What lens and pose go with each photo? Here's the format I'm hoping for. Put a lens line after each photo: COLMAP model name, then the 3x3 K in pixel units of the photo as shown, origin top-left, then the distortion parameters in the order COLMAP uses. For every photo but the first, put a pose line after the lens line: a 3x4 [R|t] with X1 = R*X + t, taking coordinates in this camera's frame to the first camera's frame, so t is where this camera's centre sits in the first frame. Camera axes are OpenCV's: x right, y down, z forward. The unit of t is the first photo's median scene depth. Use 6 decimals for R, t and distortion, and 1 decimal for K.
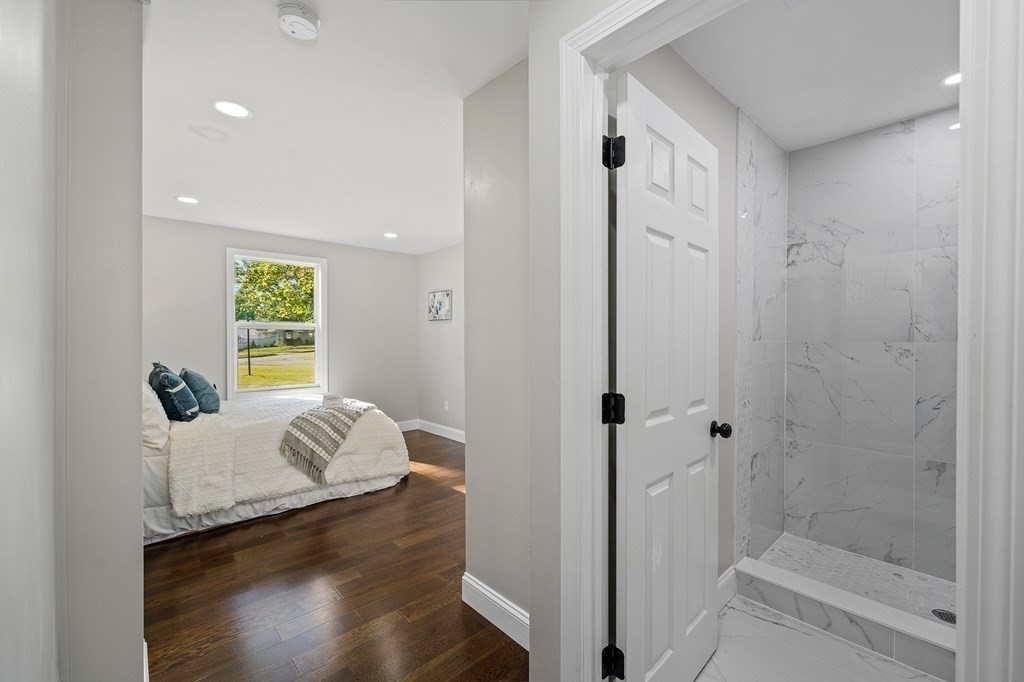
lens RADIAL K [[432.6, 0, 508.4], [0, 432.6, 340.5], [0, 0, 1]] dist [-0.005497, -0.000084]
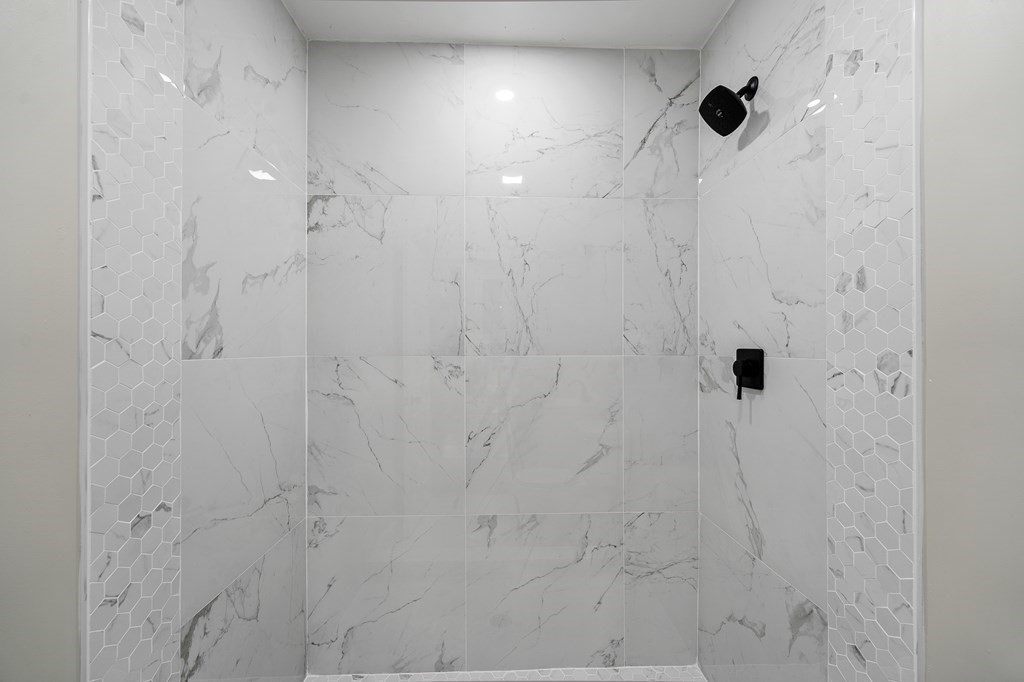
lens RADIAL K [[401.8, 0, 512.0], [0, 401.8, 347.7], [0, 0, 1]] dist [-0.001735, 0.000086]
pose [[0.652789, -0.000071, 0.757540, 0.442787], [0.005916, 0.999970, -0.005005, -0.005288], [-0.757517, 0.007749, 0.652769, 0.456998]]
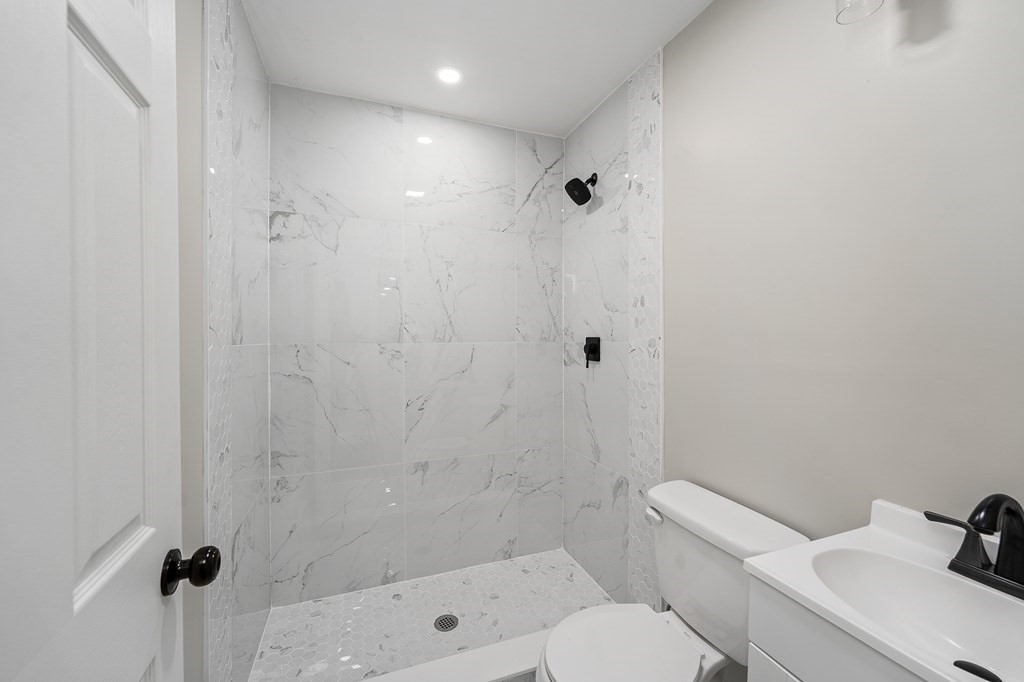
lens RADIAL K [[406.3, 0, 512.0], [0, 406.3, 341.0], [0, 0, 1]] dist [-0.001138, -0.000089]
pose [[0.369703, -0.008139, 0.929114, 0.175582], [0.009967, 0.999939, 0.004794, -0.002332], [-0.929096, 0.007488, 0.369762, 0.404353]]
